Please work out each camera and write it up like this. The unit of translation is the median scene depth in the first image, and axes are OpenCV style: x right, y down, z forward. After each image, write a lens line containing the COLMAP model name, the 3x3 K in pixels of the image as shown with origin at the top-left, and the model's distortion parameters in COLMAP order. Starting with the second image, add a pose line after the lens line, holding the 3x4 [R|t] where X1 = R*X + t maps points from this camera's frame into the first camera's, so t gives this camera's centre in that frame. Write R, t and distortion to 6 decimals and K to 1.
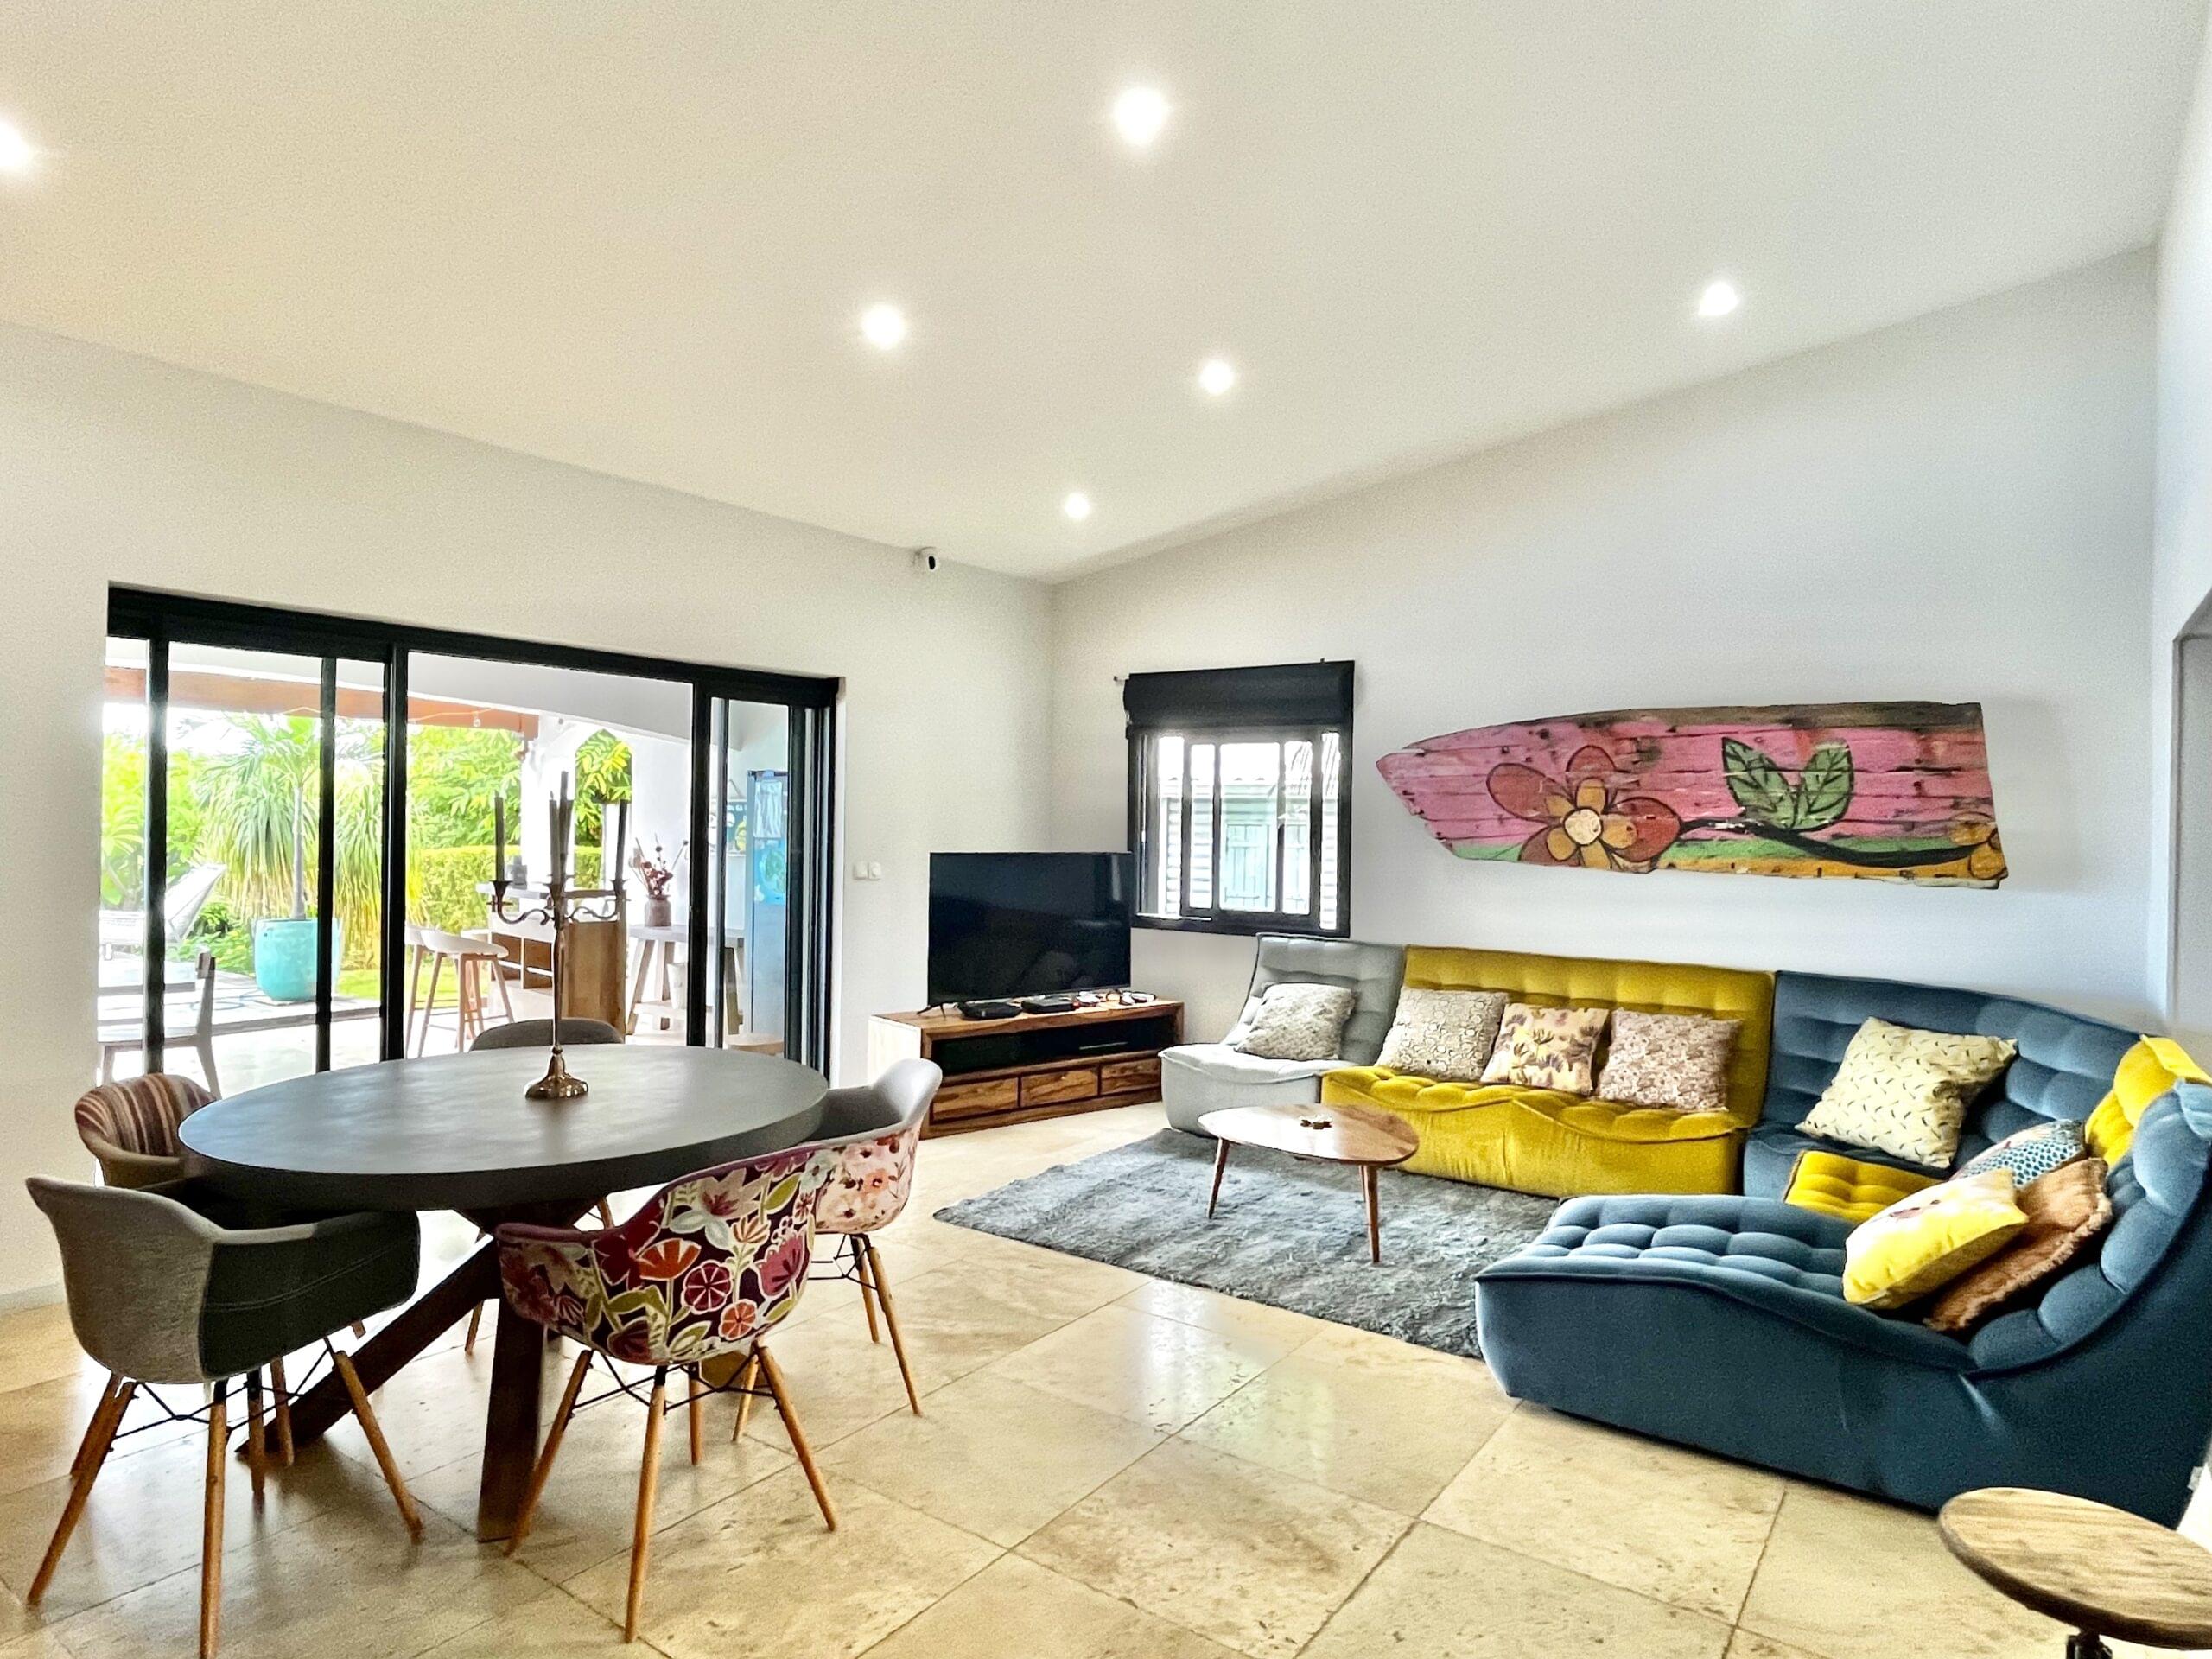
lens RADIAL K [[1280.8, 0, 1096.4], [0, 1280.8, 826.3], [0, 0, 1]] dist [0.003591, 0.000131]
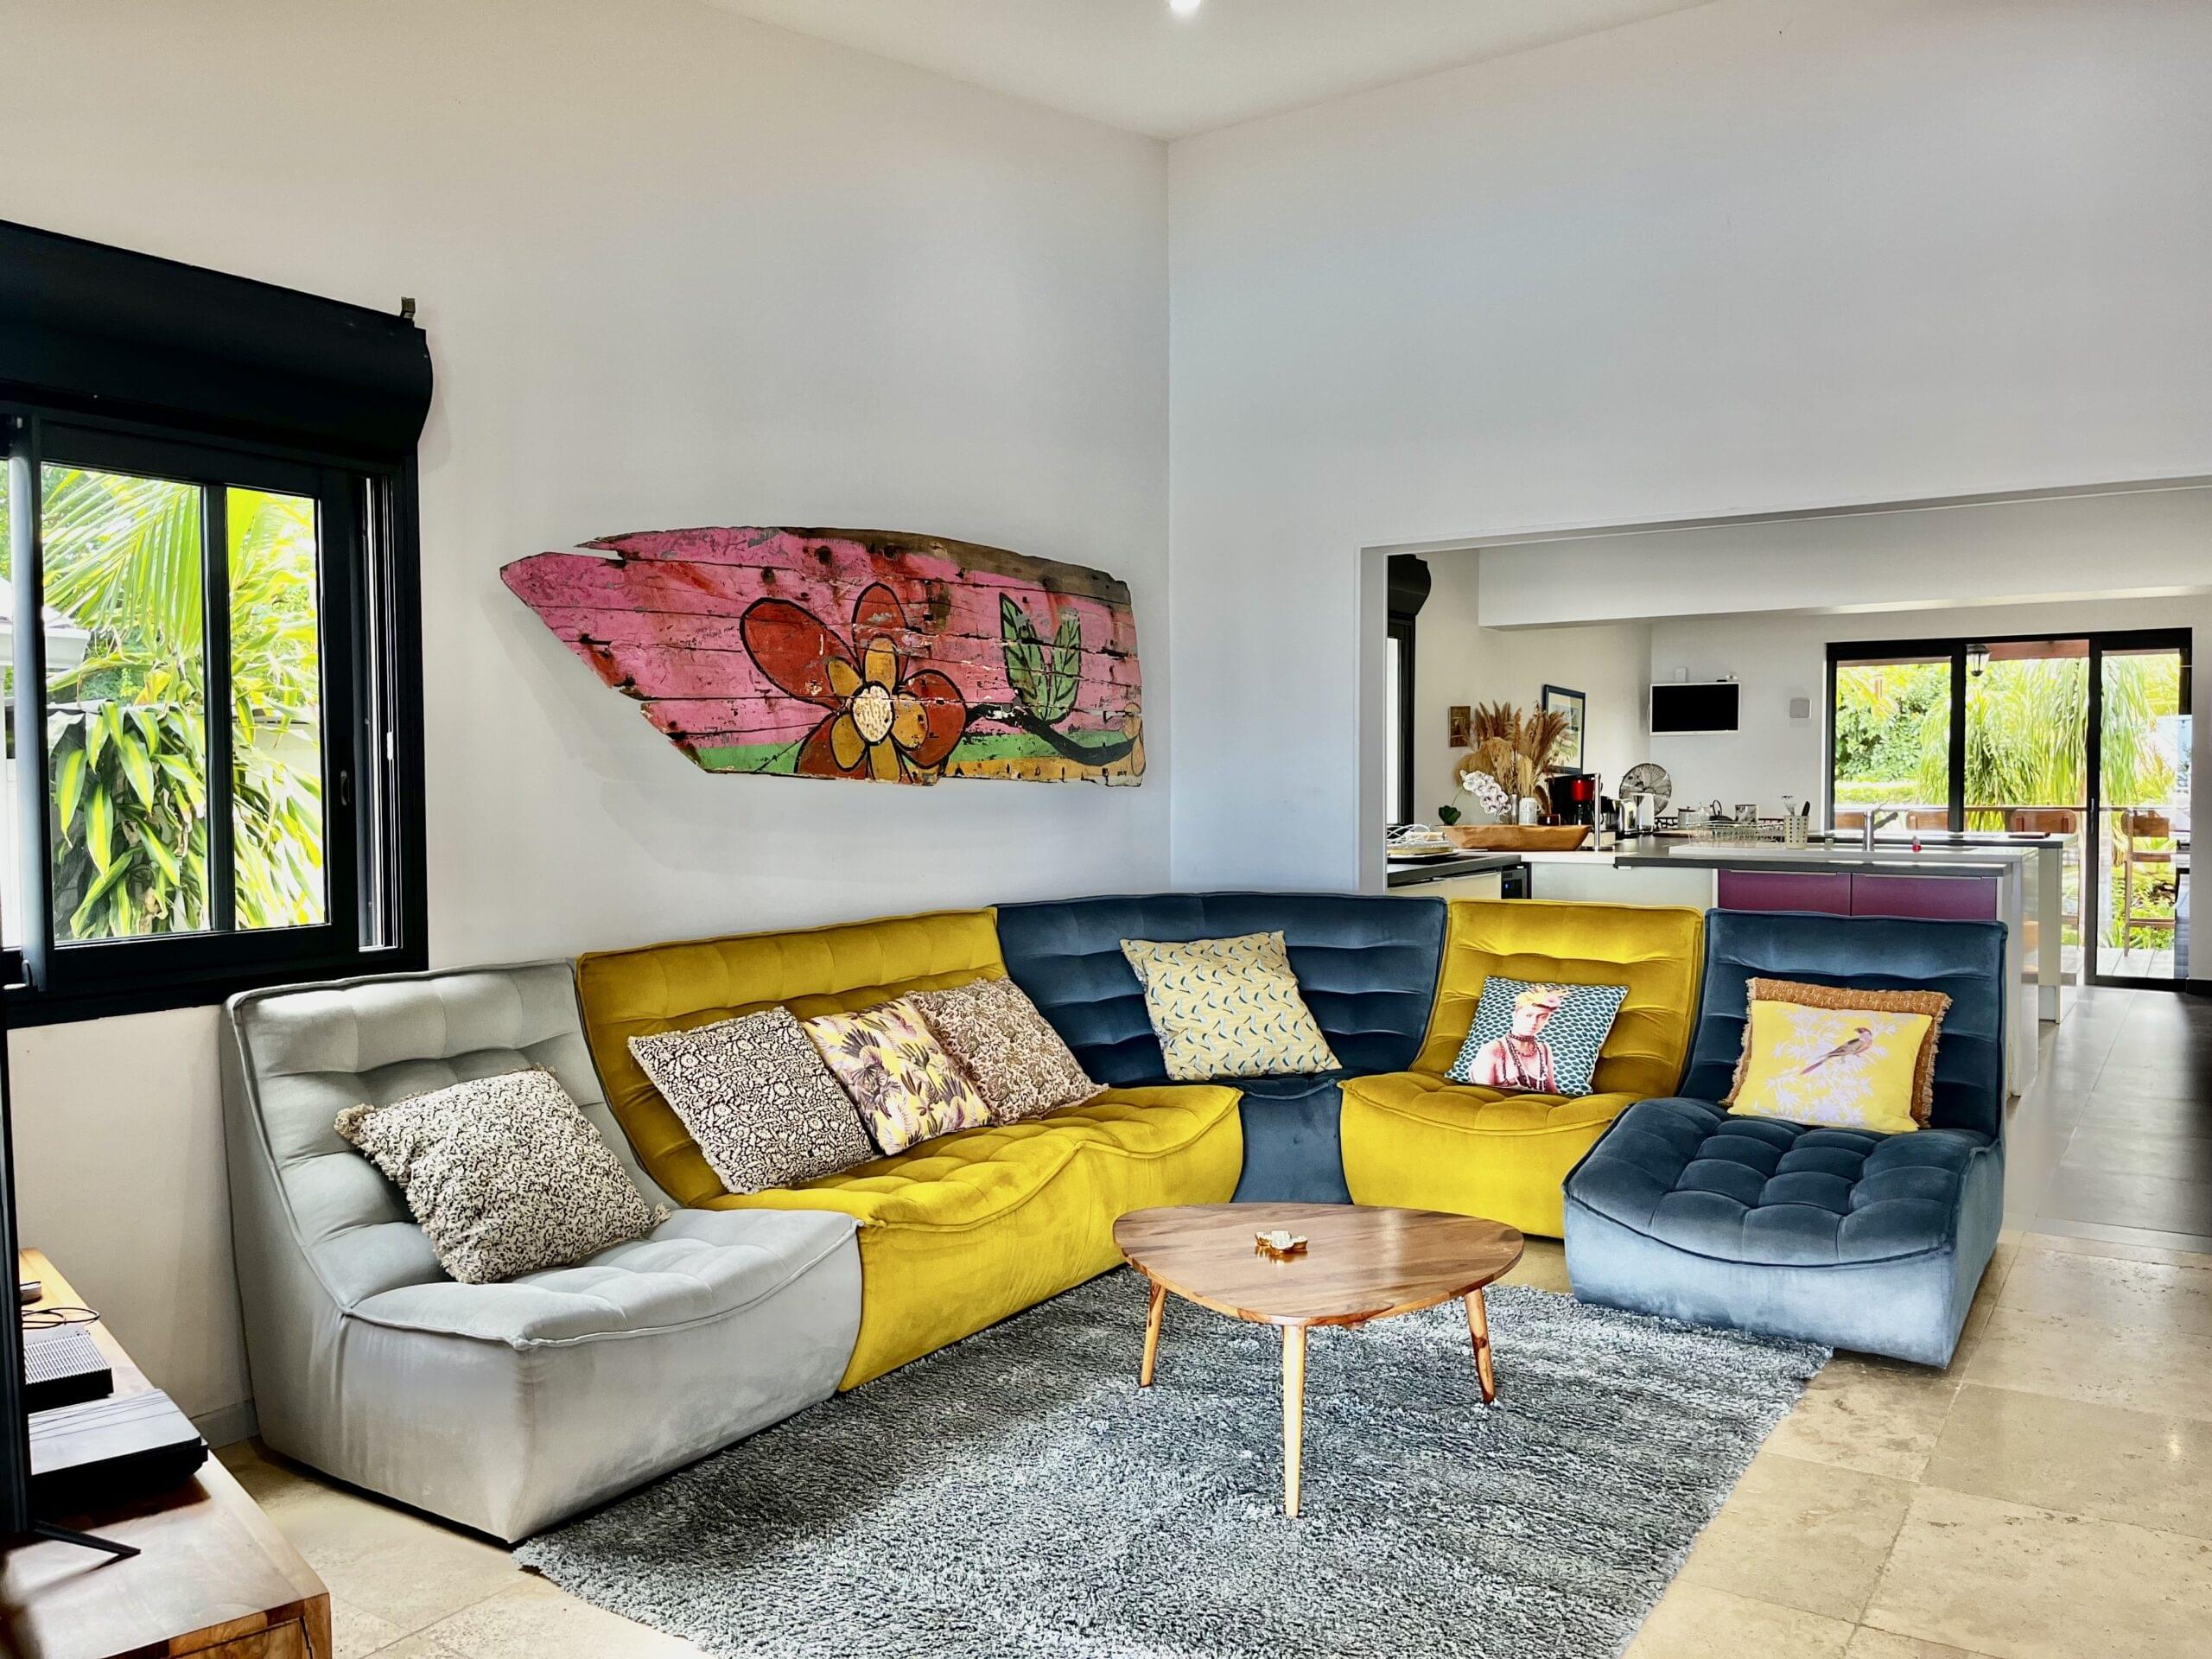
lens RADIAL K [[1645.3, 0, 1101.8], [0, 1645.3, 840.6], [0, 0, 1]] dist [0.008093, -0.011720]
pose [[-0.029348, -0.061322, 0.997686, -0.438031], [0.002454, 0.998109, 0.061421, 0.013367], [-0.999566, 0.004251, -0.029142, 0.939819]]
